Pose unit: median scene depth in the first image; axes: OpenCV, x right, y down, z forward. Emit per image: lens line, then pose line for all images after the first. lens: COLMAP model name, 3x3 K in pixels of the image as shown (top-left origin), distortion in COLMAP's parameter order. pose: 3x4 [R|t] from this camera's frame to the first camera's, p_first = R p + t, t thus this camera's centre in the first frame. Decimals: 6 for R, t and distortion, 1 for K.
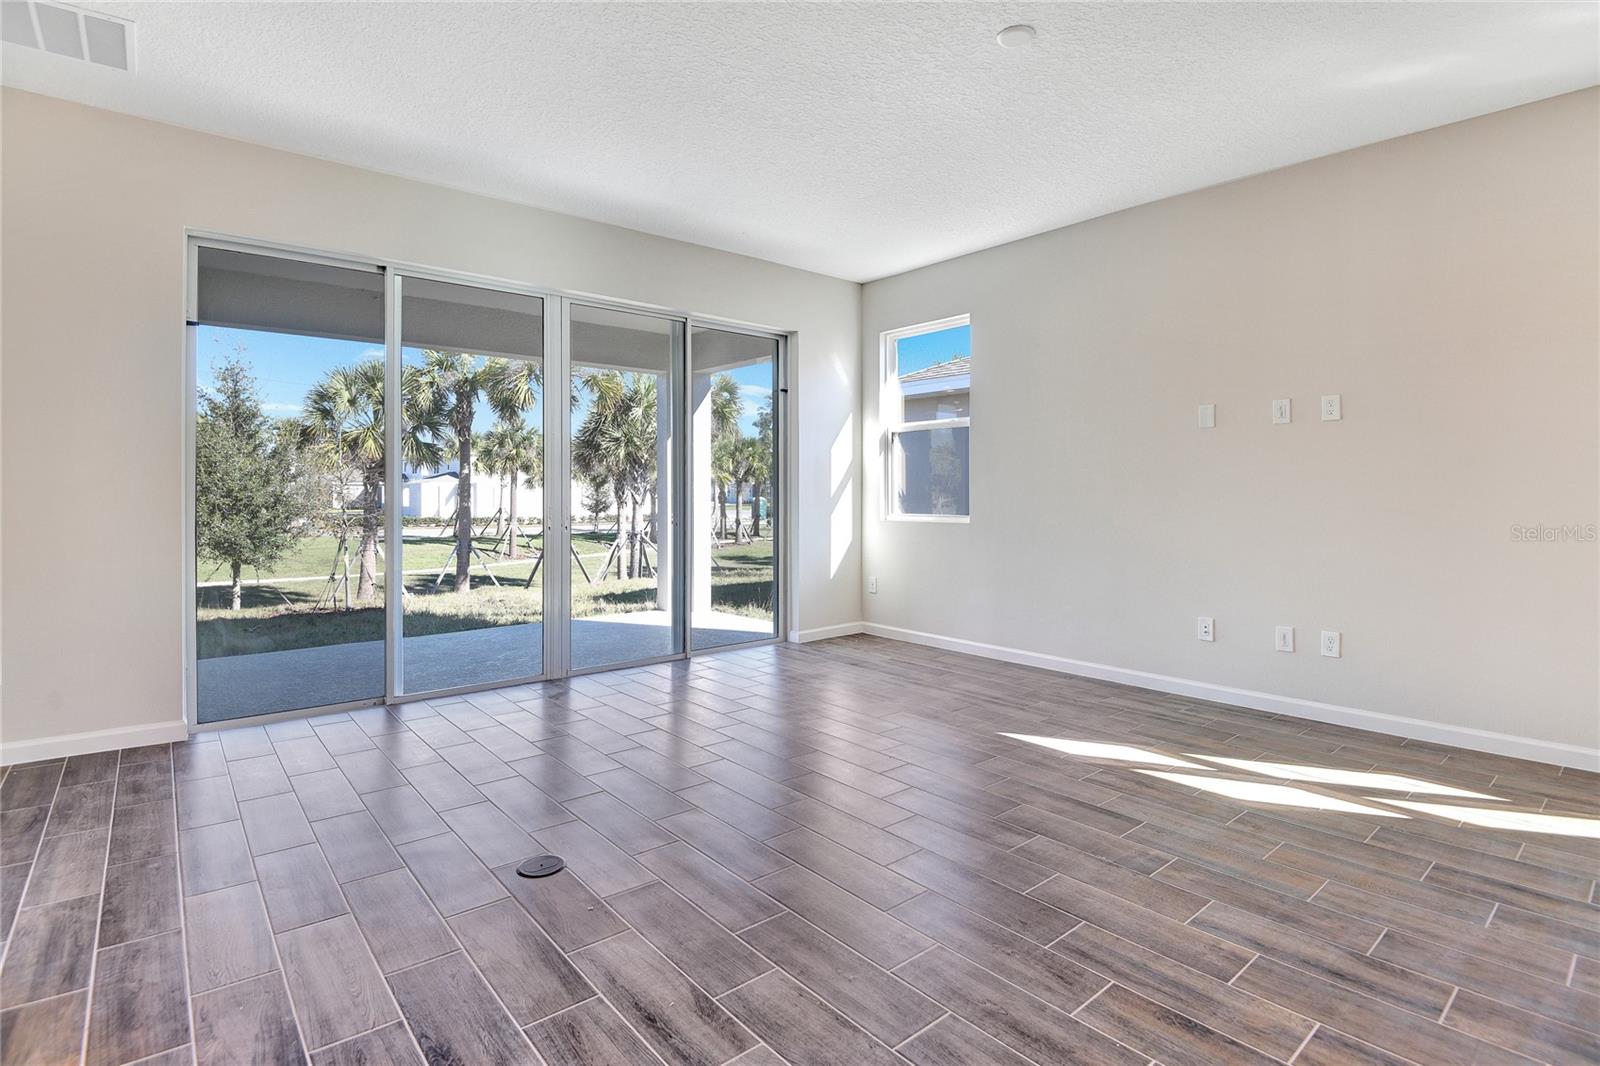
lens RADIAL K [[763.2, 0, 764.6], [0, 763.2, 503.0], [0, 0, 1]] dist [-0.019591, -0.008133]
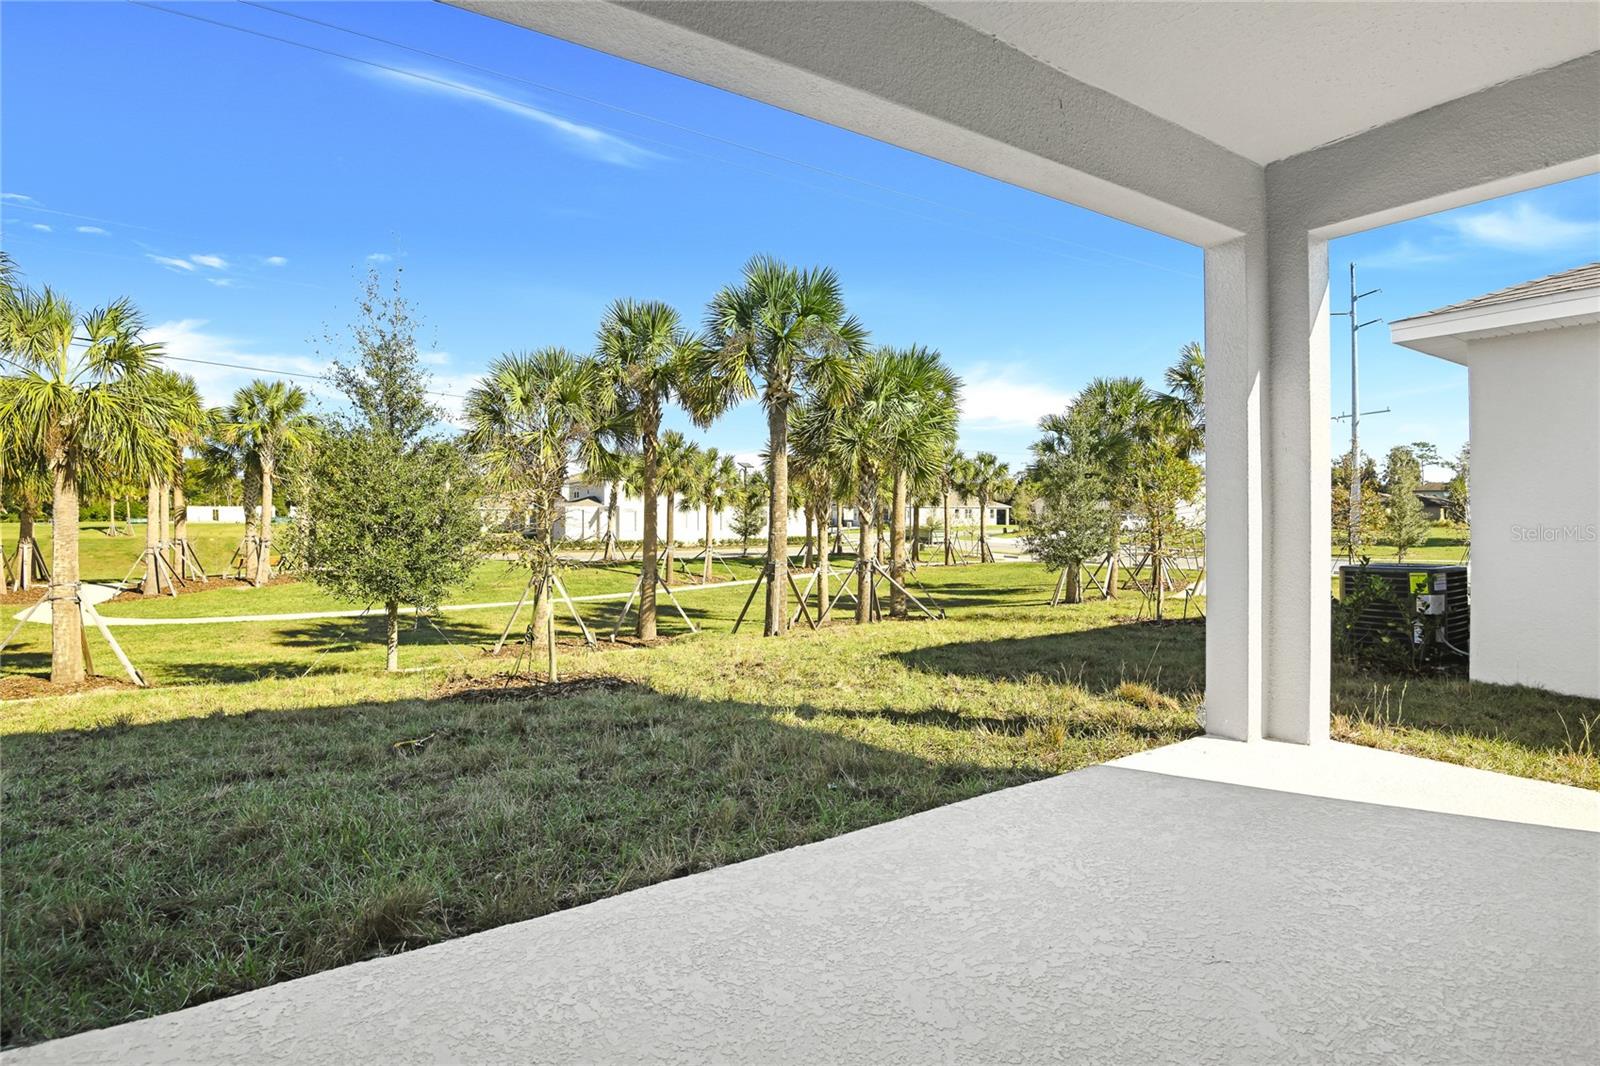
lens RADIAL K [[763.2, 0, 805.2], [0, 763.2, 525.9], [0, 0, 1]] dist [-0.019591, -0.008133]
pose [[0.993378, -0.003138, -0.114848, -0.139012], [0.003088, 0.999995, -0.000612, 0.003761], [0.114849, 0.000254, 0.993383, 0.201315]]
